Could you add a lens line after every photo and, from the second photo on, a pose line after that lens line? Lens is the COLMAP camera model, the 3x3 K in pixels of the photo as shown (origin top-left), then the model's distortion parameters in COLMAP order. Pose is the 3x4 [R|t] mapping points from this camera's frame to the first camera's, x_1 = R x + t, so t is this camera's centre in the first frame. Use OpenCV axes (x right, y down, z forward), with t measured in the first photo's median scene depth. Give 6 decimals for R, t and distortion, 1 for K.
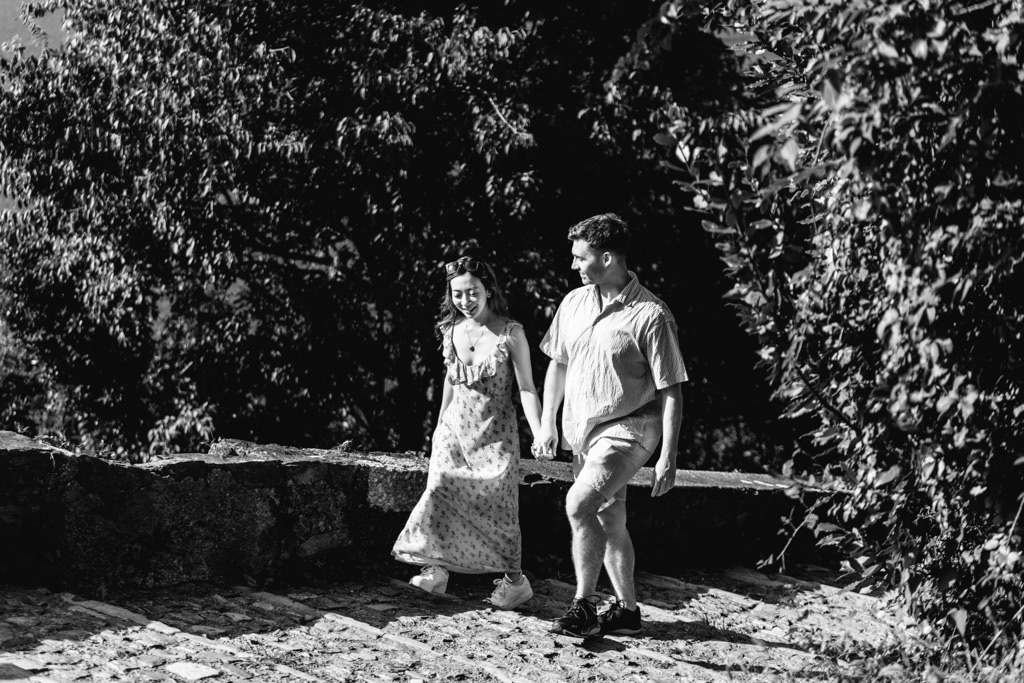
lens RADIAL K [[2066.3, 0, 503.4], [0, 2066.3, 346.6], [0, 0, 1]] dist [-0.025657, 0.000000]
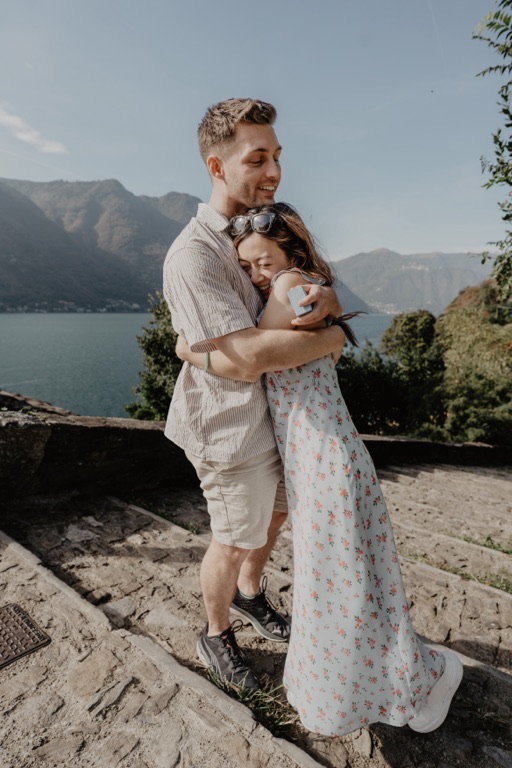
lens RADIAL K [[416.3, 0, 252.9], [0, 416.3, 387.3], [0, 0, 1]] dist [-0.005665, 0.004288]
pose [[0.998989, -0.001896, 0.044918, -0.081313], [0.004107, 0.998782, -0.049174, 0.010047], [-0.044770, 0.049309, 0.997780, 0.219396]]
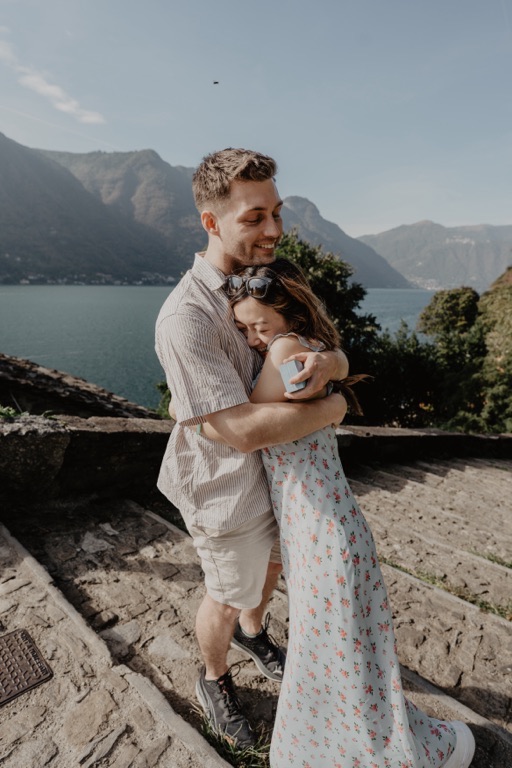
lens RADIAL K [[416.3, 0, 254.4], [0, 416.3, 386.4], [0, 0, 1]] dist [-0.005665, 0.004288]
pose [[0.999310, 0.023444, -0.028814, -0.075822], [-0.023187, 0.999688, 0.009249, -0.004217], [0.029022, -0.008575, 0.999542, 0.223185]]
